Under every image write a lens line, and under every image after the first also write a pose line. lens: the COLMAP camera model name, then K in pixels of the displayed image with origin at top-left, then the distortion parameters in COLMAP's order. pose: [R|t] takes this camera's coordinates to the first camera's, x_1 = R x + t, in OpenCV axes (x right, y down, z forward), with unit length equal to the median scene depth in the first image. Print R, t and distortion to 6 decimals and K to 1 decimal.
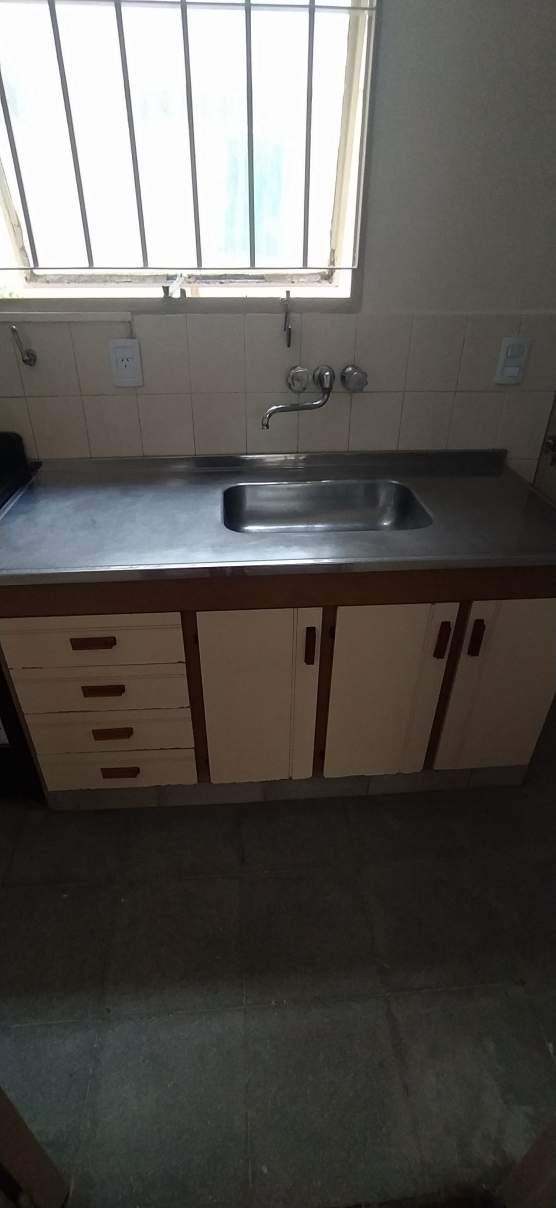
lens RADIAL K [[615.0, 0, 282.2], [0, 615.0, 607.0], [0, 0, 1]] dist [-0.001008, 0.040613]
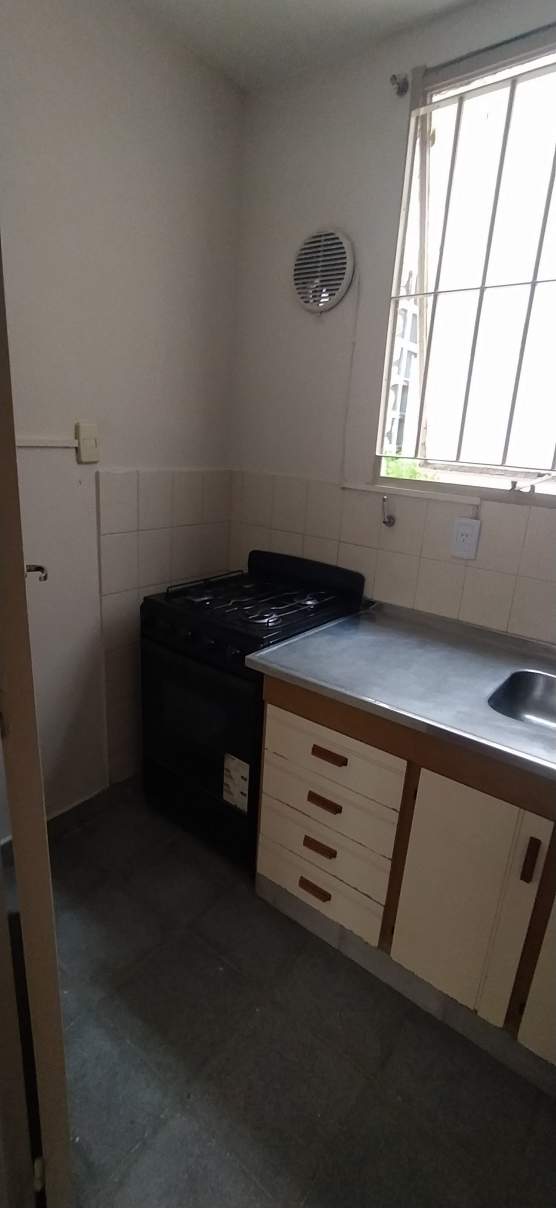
lens RADIAL K [[615.0, 0, 282.2], [0, 615.0, 607.0], [0, 0, 1]] dist [-0.001008, 0.040613]
pose [[0.736234, 0.242247, -0.631882, 0.247346], [-0.405713, 0.905324, -0.125637, -0.009794], [0.541623, 0.348862, 0.764814, 0.013673]]
